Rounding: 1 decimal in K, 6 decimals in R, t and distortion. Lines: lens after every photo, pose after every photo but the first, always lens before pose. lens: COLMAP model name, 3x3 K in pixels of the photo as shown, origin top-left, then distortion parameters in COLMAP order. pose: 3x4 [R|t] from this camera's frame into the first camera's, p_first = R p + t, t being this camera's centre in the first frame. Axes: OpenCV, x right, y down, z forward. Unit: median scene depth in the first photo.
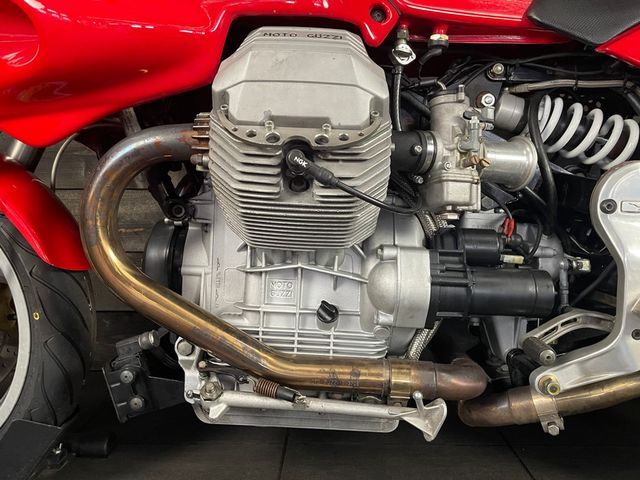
lens RADIAL K [[482.4, 0, 325.3], [0, 482.4, 237.8], [0, 0, 1]] dist [0.095809, -0.127080]
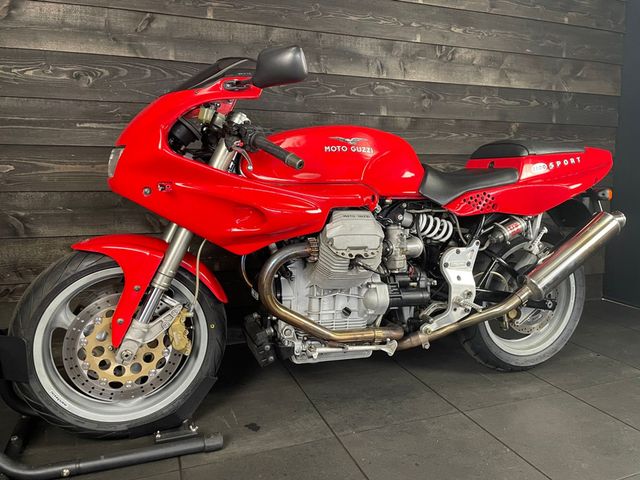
lens RADIAL K [[482.4, 0, 325.3], [0, 482.4, 237.8], [0, 0, 1]] dist [0.095809, -0.127080]
pose [[0.929316, -0.044378, 0.366608, -0.995034], [0.017460, 0.996923, 0.076418, -0.411235], [-0.368871, -0.064615, 0.927232, -1.209122]]
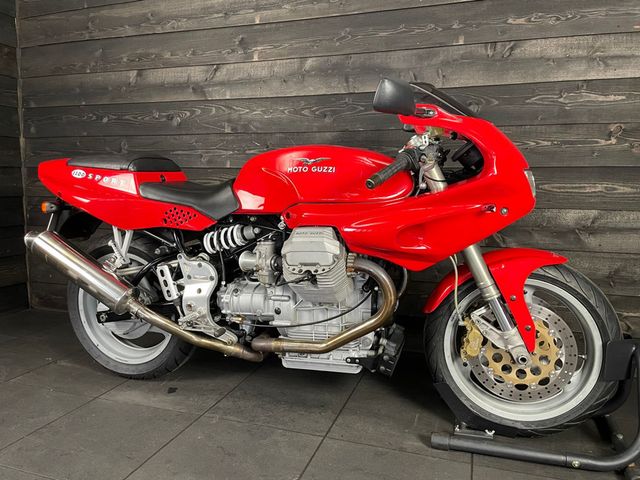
lens RADIAL K [[482.4, 0, 325.3], [0, 482.4, 237.8], [0, 0, 1]] dist [0.095809, -0.127080]
pose [[0.955156, 0.042452, -0.293043, 1.252561], [-0.028618, 0.998271, 0.051335, -0.420169], [0.294716, -0.040647, 0.954720, -1.457333]]
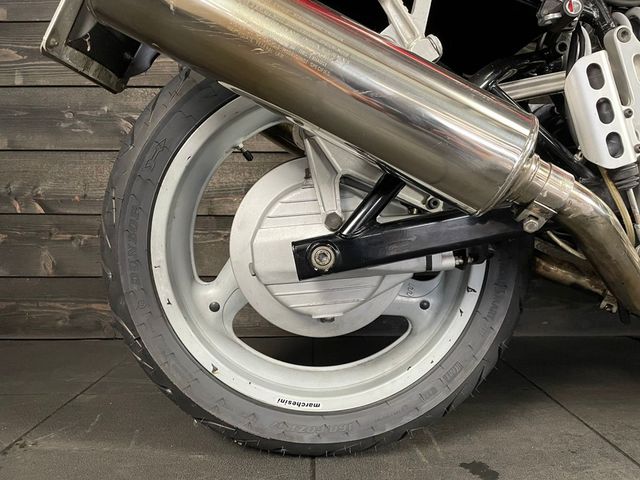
lens RADIAL K [[482.4, 0, 325.3], [0, 482.4, 237.8], [0, 0, 1]] dist [0.095809, -0.127080]
pose [[0.999310, -0.001823, 0.037100, -0.855894], [0.002773, 0.999669, -0.025567, 0.223015], [-0.037041, 0.025653, 0.998984, 0.042748]]
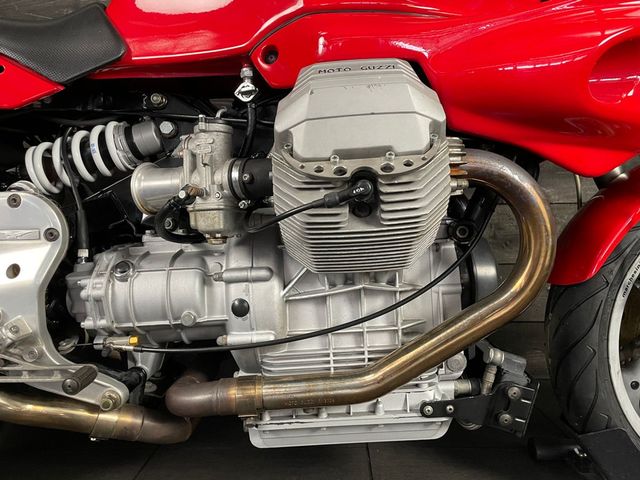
lens RADIAL K [[482.4, 0, 325.3], [0, 482.4, 237.8], [0, 0, 1]] dist [0.095809, -0.127080]
pose [[0.999959, -0.008996, 0.000437, 0.447492], [0.009003, 0.999746, -0.020652, -0.014189], [-0.000251, 0.020655, 0.999787, -0.113271]]
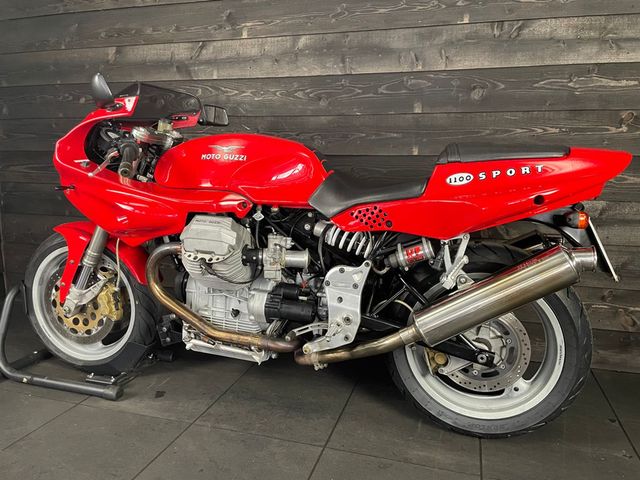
lens RADIAL K [[482.4, 0, 325.3], [0, 482.4, 237.8], [0, 0, 1]] dist [0.095809, -0.127080]
pose [[0.963379, 0.053889, -0.262673, 1.129737], [-0.030171, 0.995161, 0.093509, -0.496274], [0.266441, -0.082159, 0.960343, -1.292664]]
